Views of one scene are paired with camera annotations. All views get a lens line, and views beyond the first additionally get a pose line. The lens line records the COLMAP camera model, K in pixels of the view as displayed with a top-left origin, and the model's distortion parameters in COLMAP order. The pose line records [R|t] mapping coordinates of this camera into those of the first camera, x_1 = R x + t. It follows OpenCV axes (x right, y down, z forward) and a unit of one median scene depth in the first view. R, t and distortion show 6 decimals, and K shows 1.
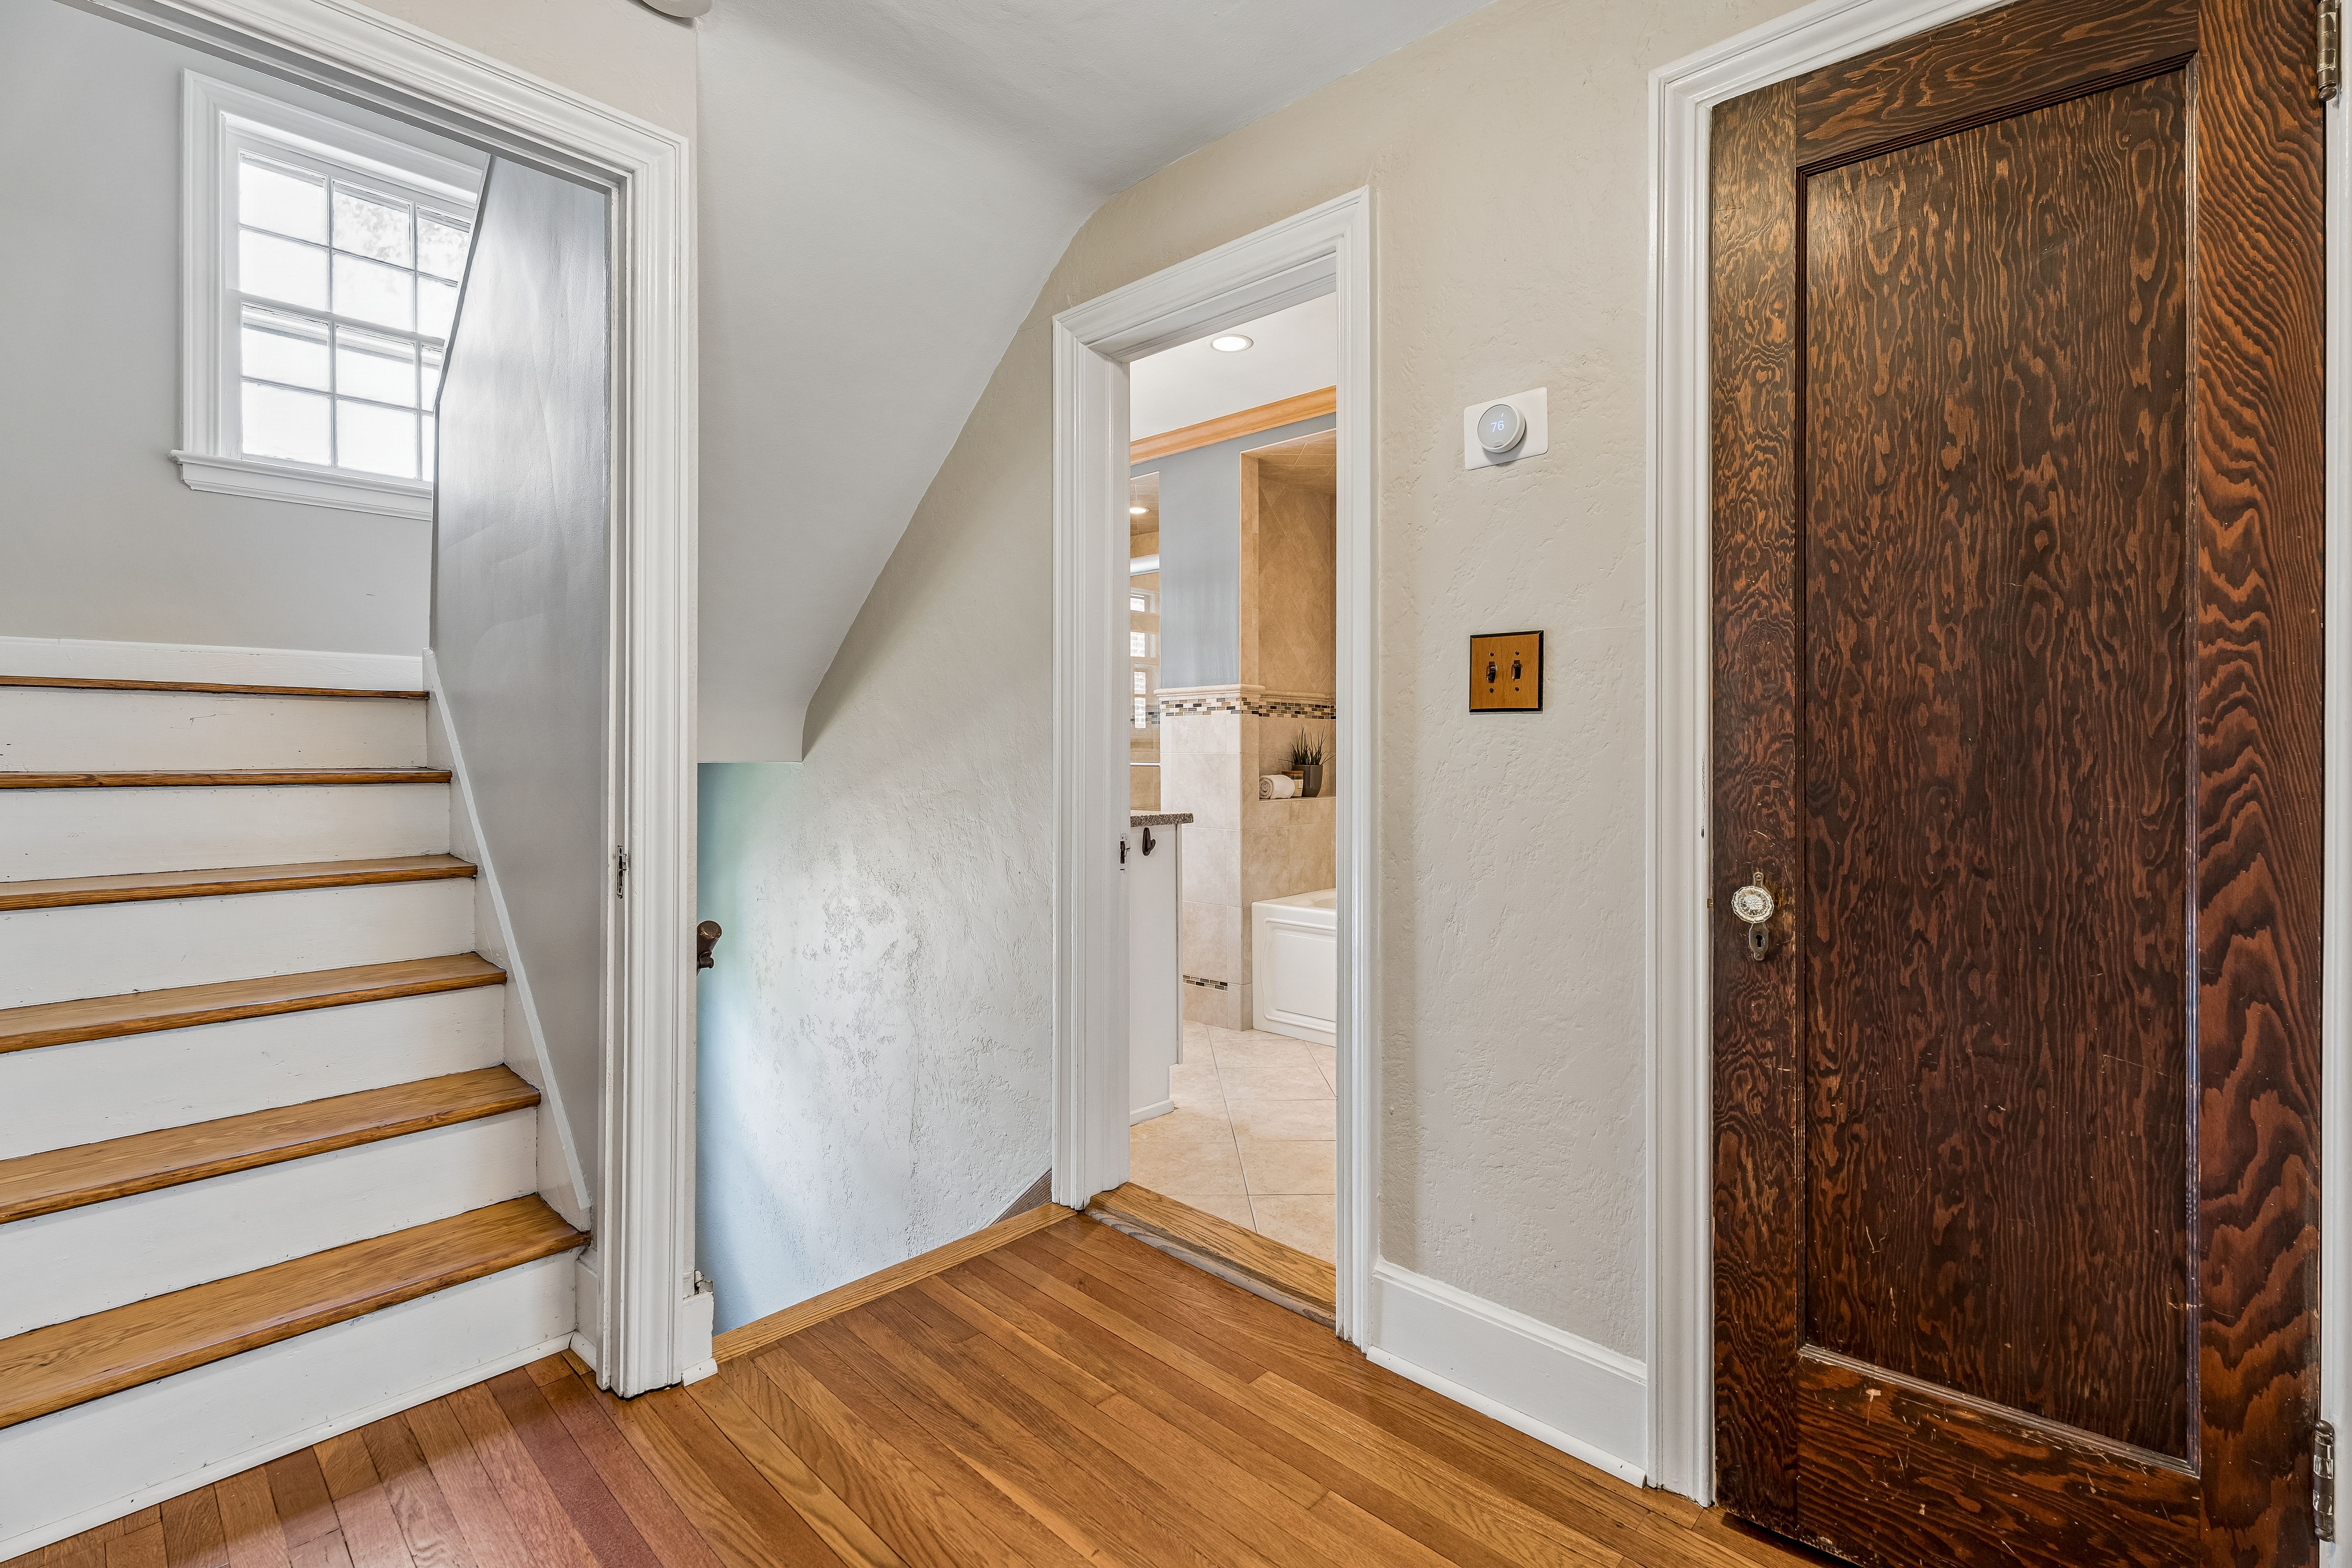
lens RADIAL K [[1062.3, 0, 1181.5], [0, 1062.3, 741.2], [0, 0, 1]] dist [0.002676, -0.001346]
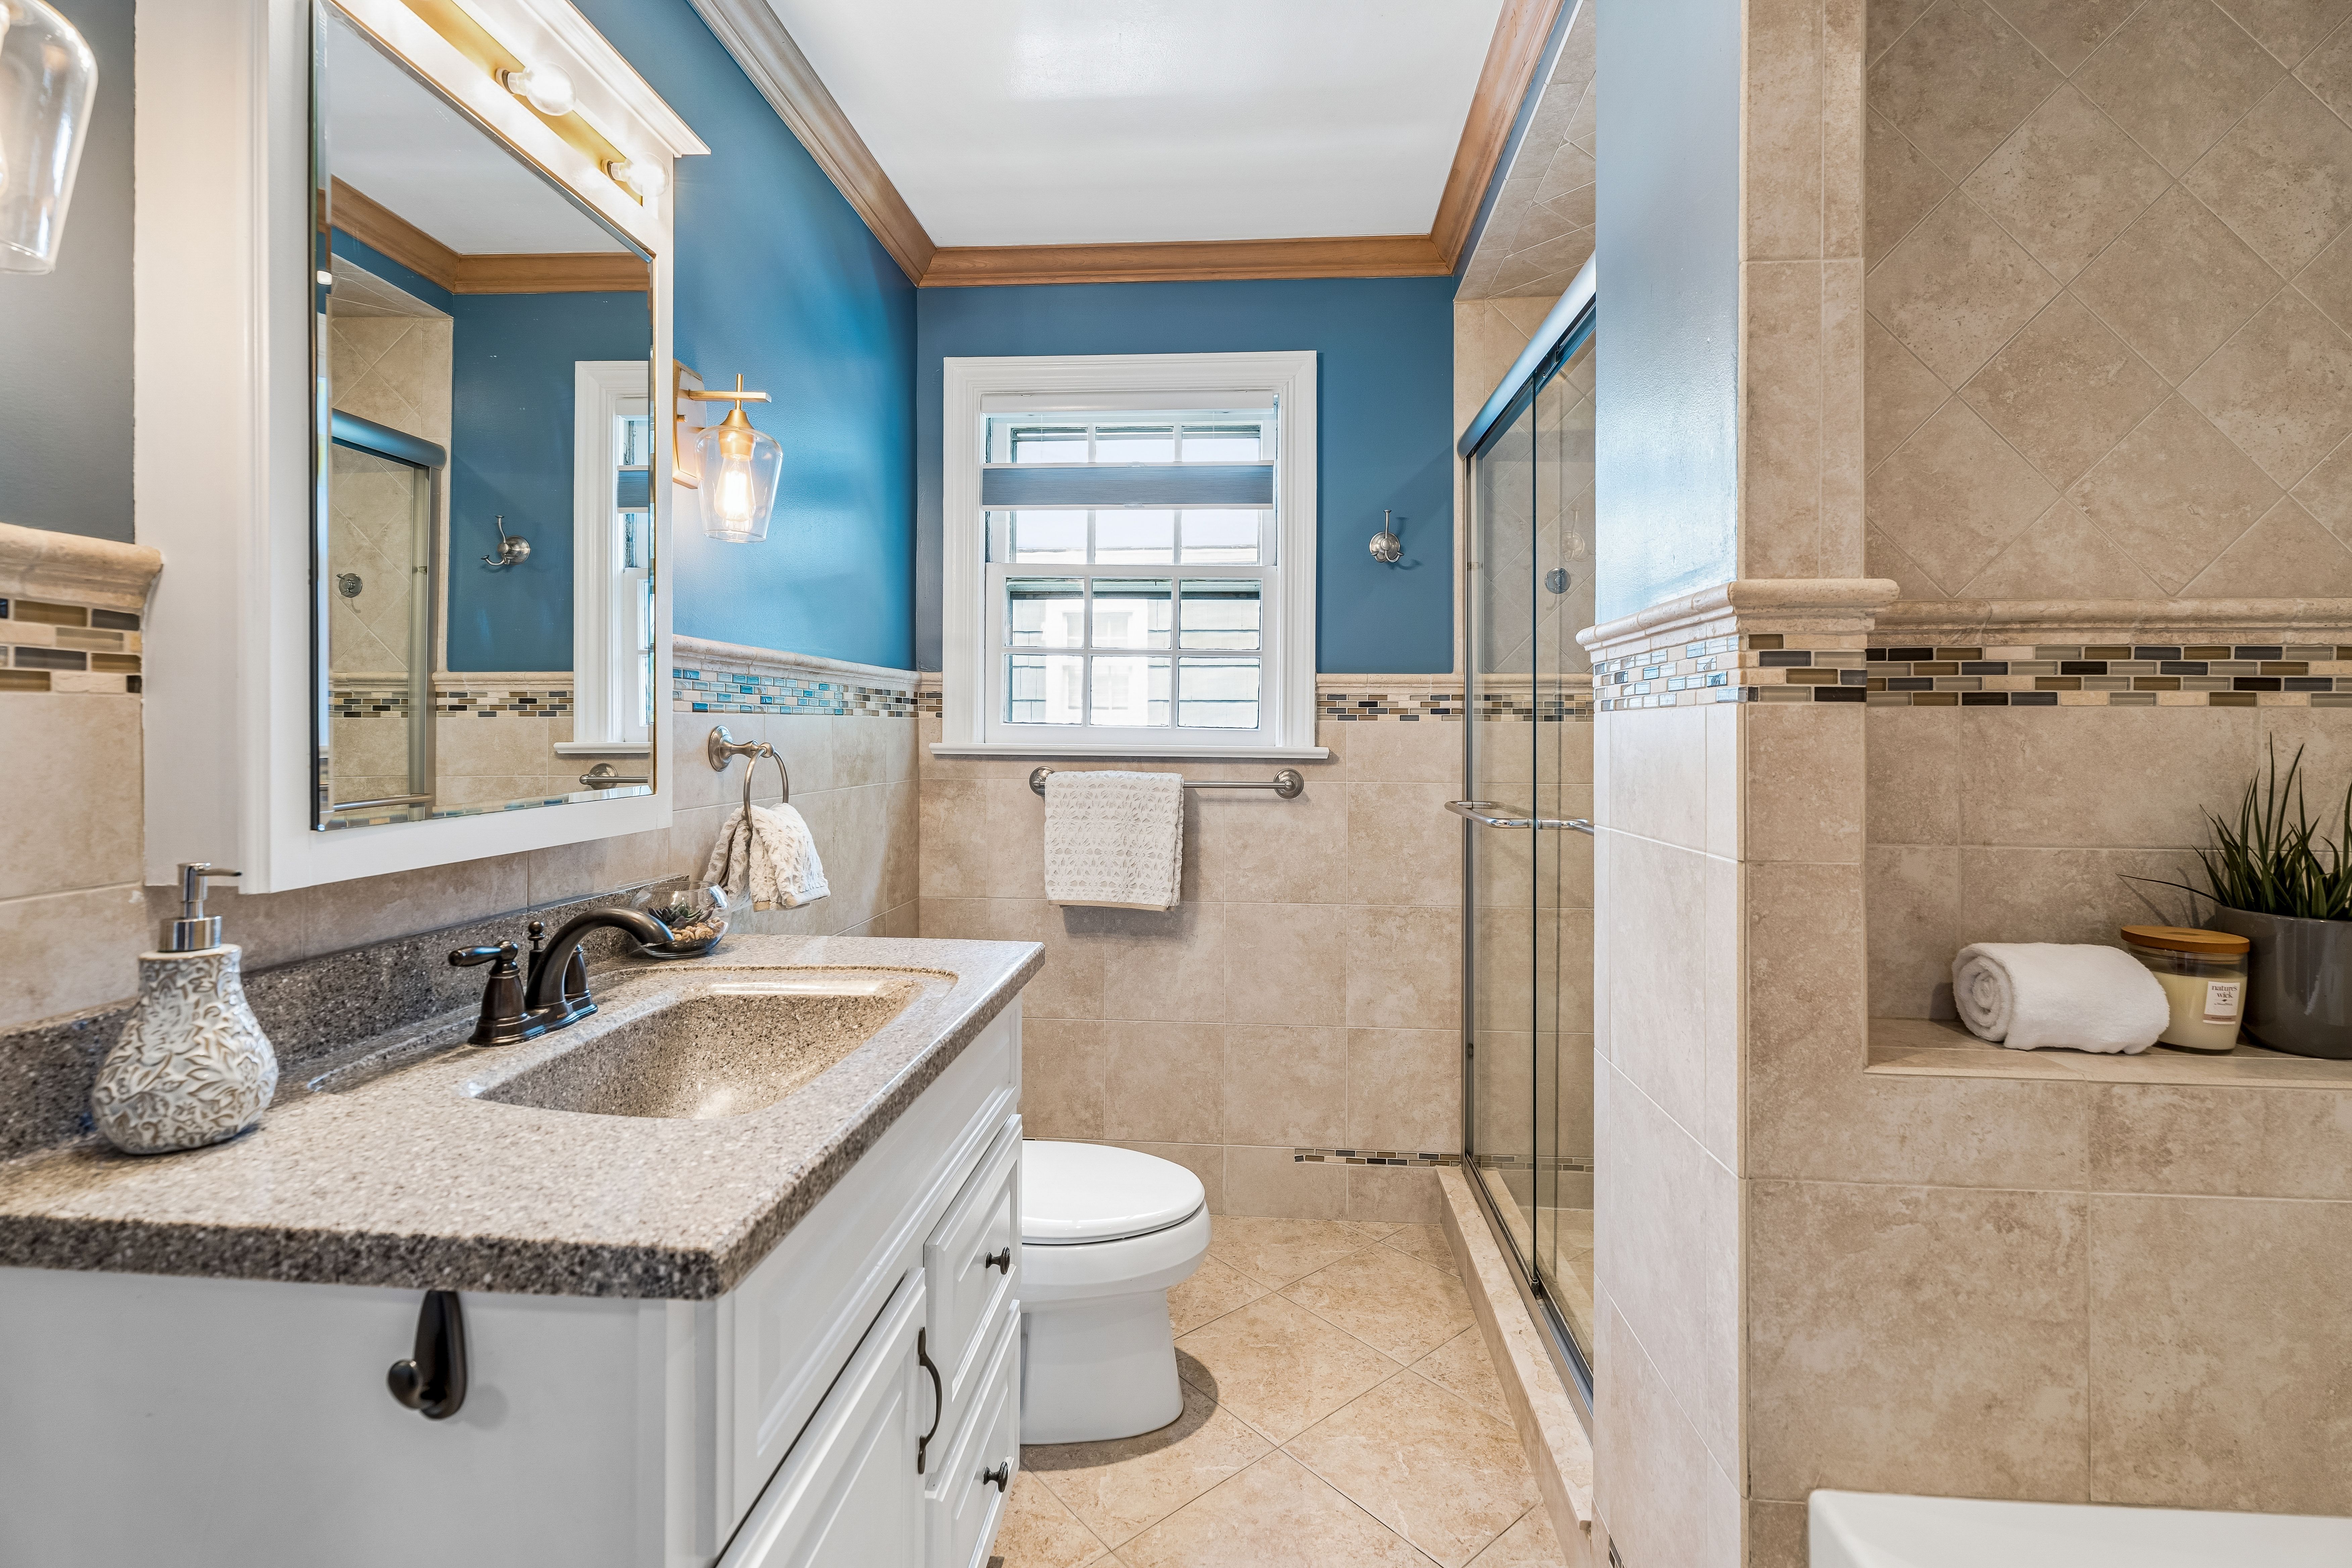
lens RADIAL K [[1062.3, 0, 1173.2], [0, 1062.3, 726.3], [0, 0, 1]] dist [0.002676, -0.001346]
pose [[0.620520, 0.000252, -0.784191, 0.160890], [0.001932, 0.999996, 0.001850, -0.020048], [0.784189, -0.002663, 0.620517, 0.721028]]
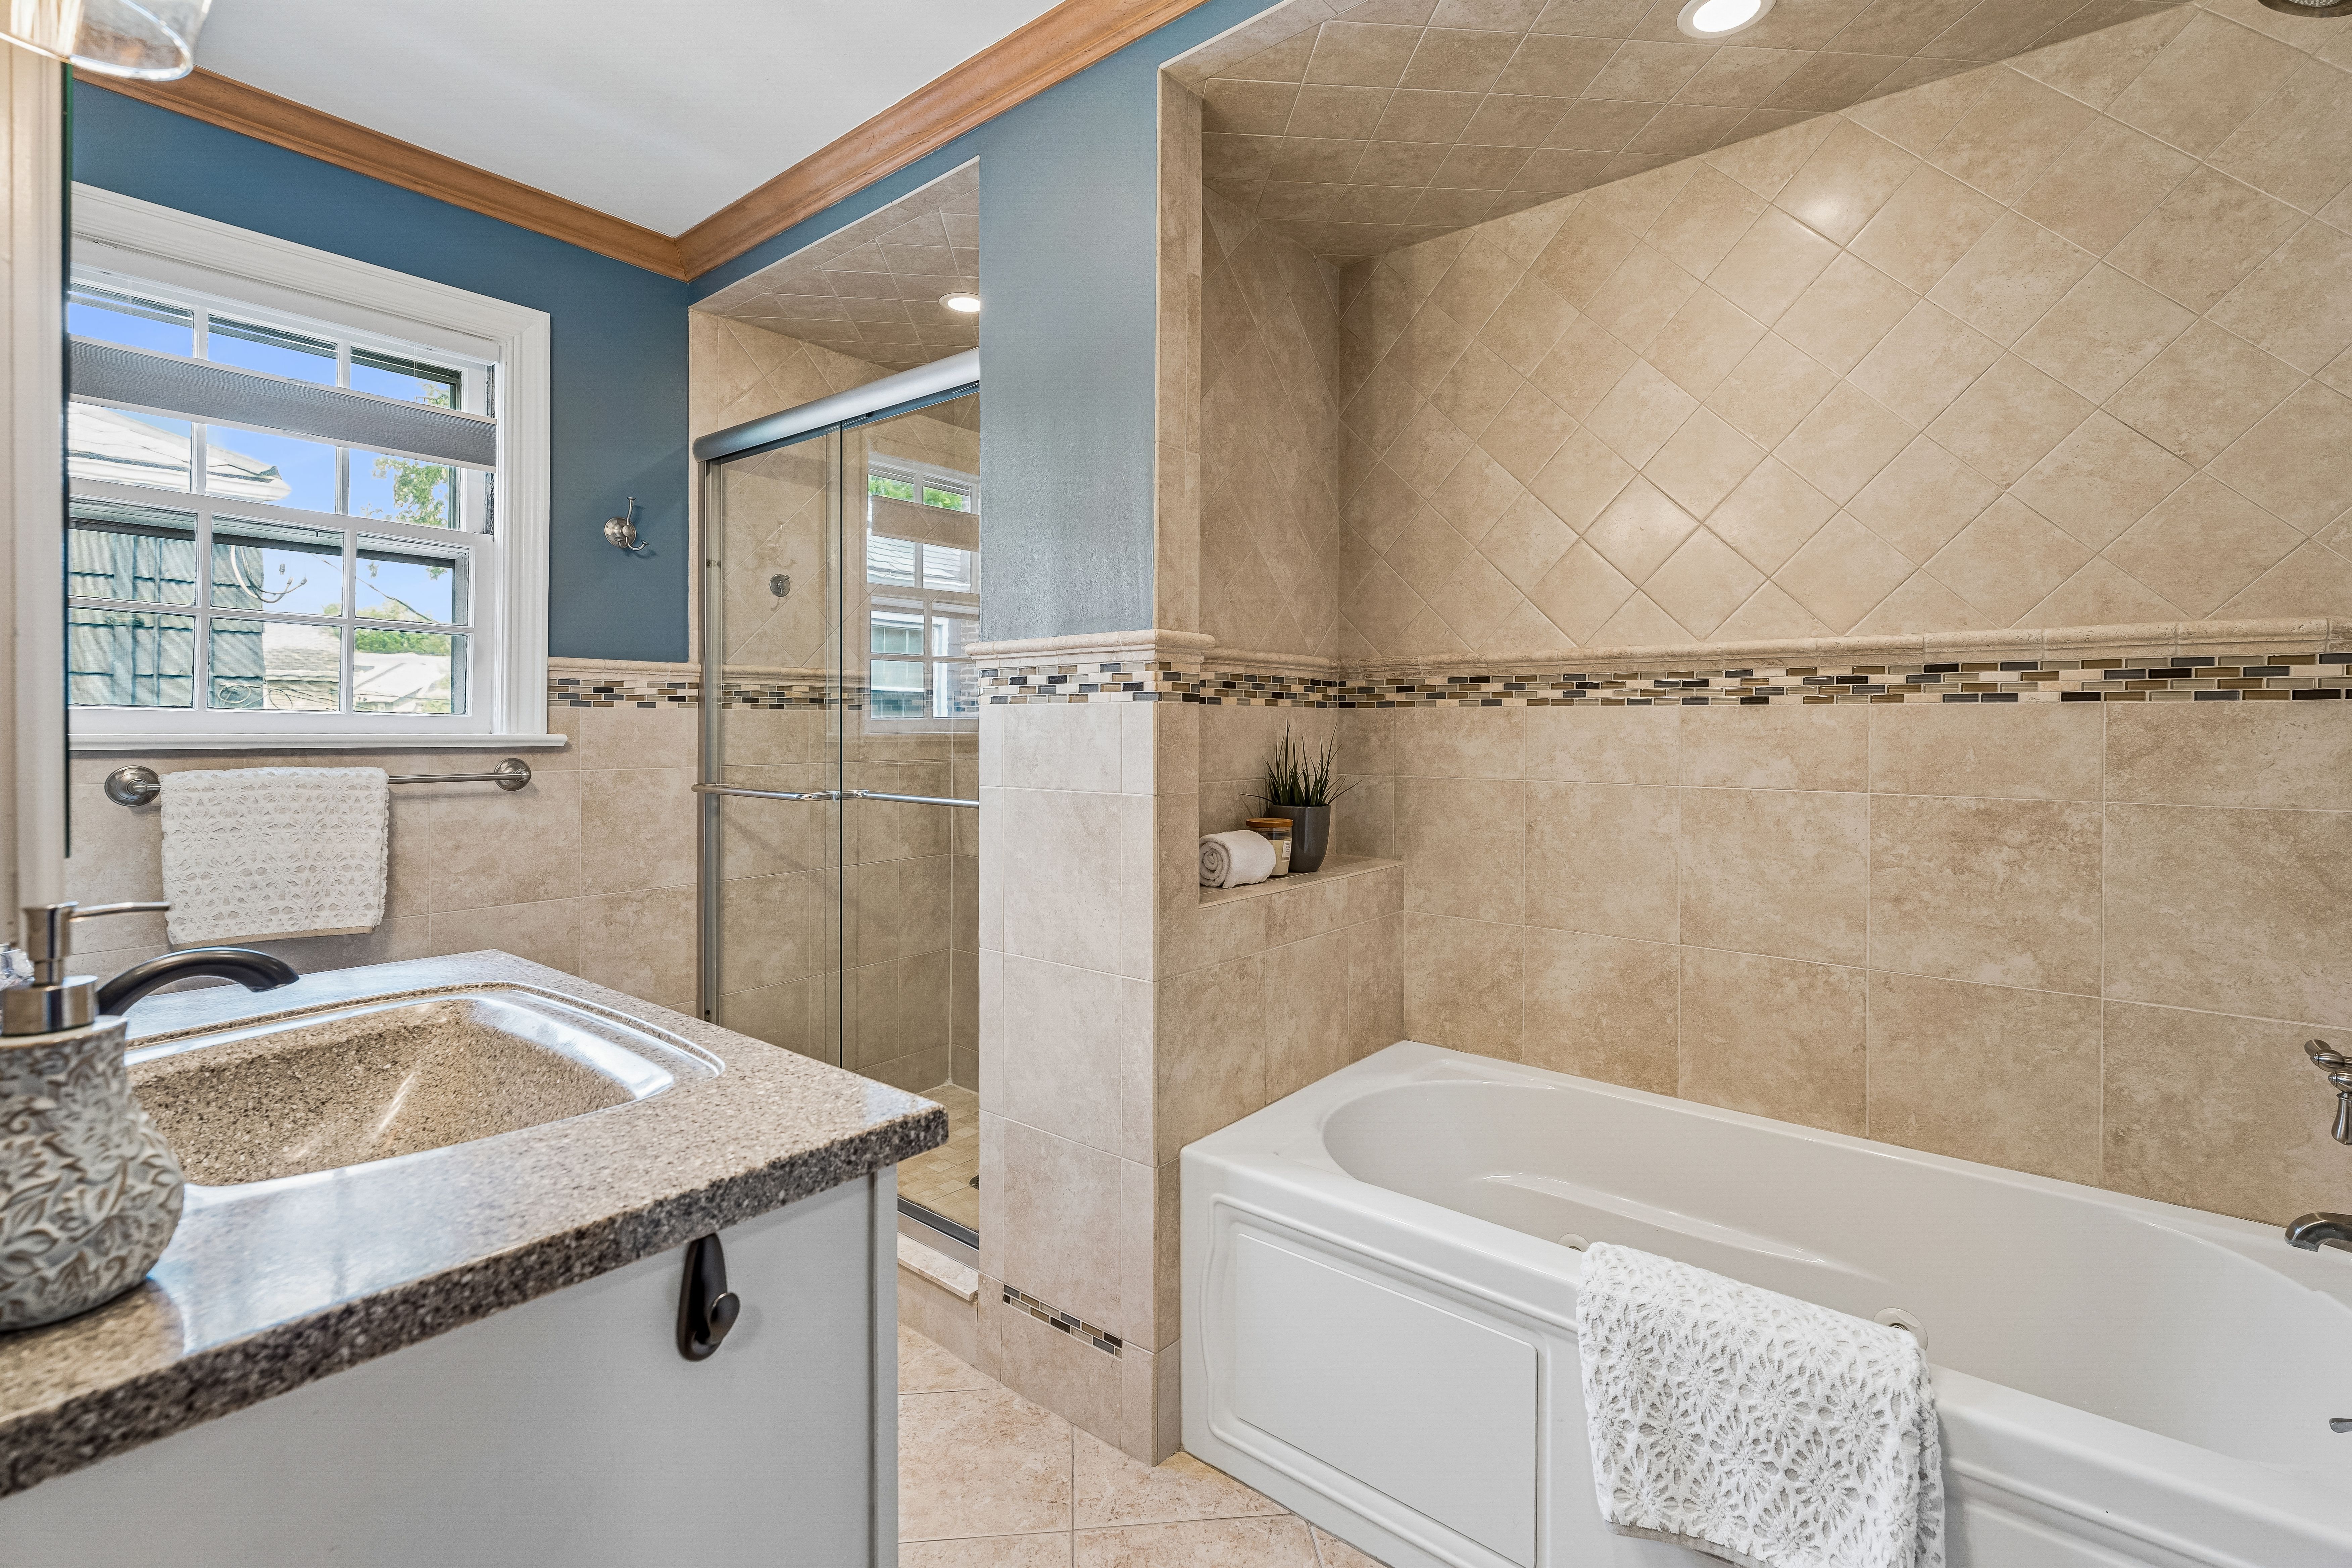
lens RADIAL K [[1062.3, 0, 1182.0], [0, 1062.3, 718.1], [0, 0, 1]] dist [0.002676, -0.001346]
pose [[0.998083, 0.005792, 0.061619, 0.038885], [-0.006072, 0.999972, 0.004364, -0.020211], [-0.061592, -0.004730, 0.998090, 0.565843]]
